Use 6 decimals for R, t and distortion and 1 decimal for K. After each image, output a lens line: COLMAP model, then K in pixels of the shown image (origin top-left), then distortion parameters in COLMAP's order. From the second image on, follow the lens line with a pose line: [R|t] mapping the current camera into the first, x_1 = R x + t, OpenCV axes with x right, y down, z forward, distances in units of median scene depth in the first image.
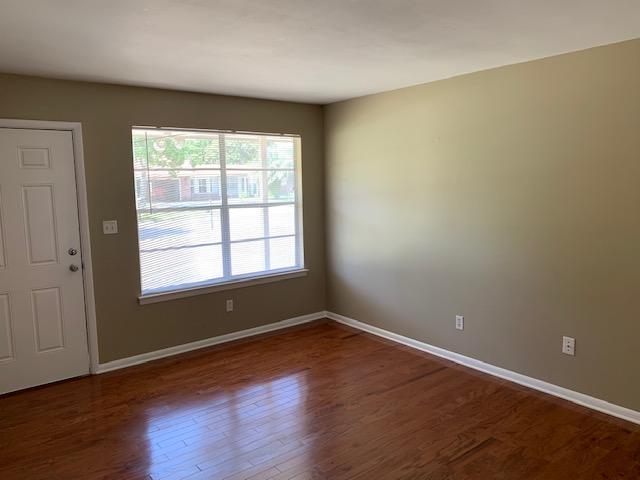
lens RADIAL K [[493.2, 0, 317.2], [0, 493.2, 236.7], [0, 0, 1]] dist [0.031868, -0.007772]
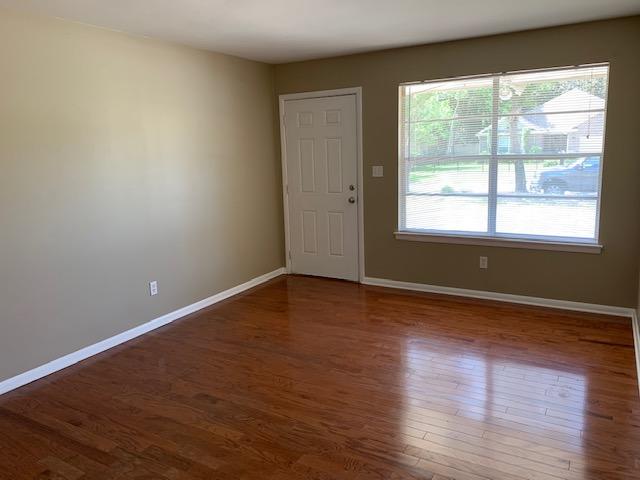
lens RADIAL K [[493.2, 0, 317.2], [0, 493.2, 236.7], [0, 0, 1]] dist [0.031868, -0.007772]
pose [[0.358440, 0.178787, -0.916273, 0.659761], [-0.083327, 0.983700, 0.159346, -0.040059], [0.929827, 0.019235, 0.367495, 0.398209]]
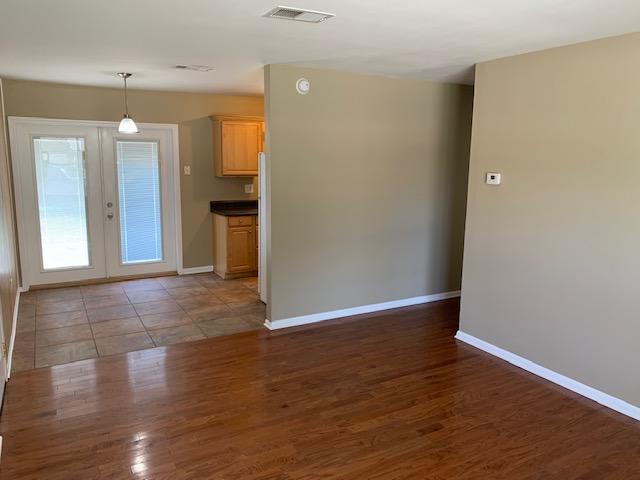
lens RADIAL K [[493.2, 0, 317.2], [0, 493.2, 236.7], [0, 0, 1]] dist [0.031868, -0.007772]
pose [[-0.987102, -0.016457, 0.159242, 0.036015], [0.029410, 0.959132, 0.281427, -0.157777], [-0.157365, 0.282481, -0.946277, 1.151119]]
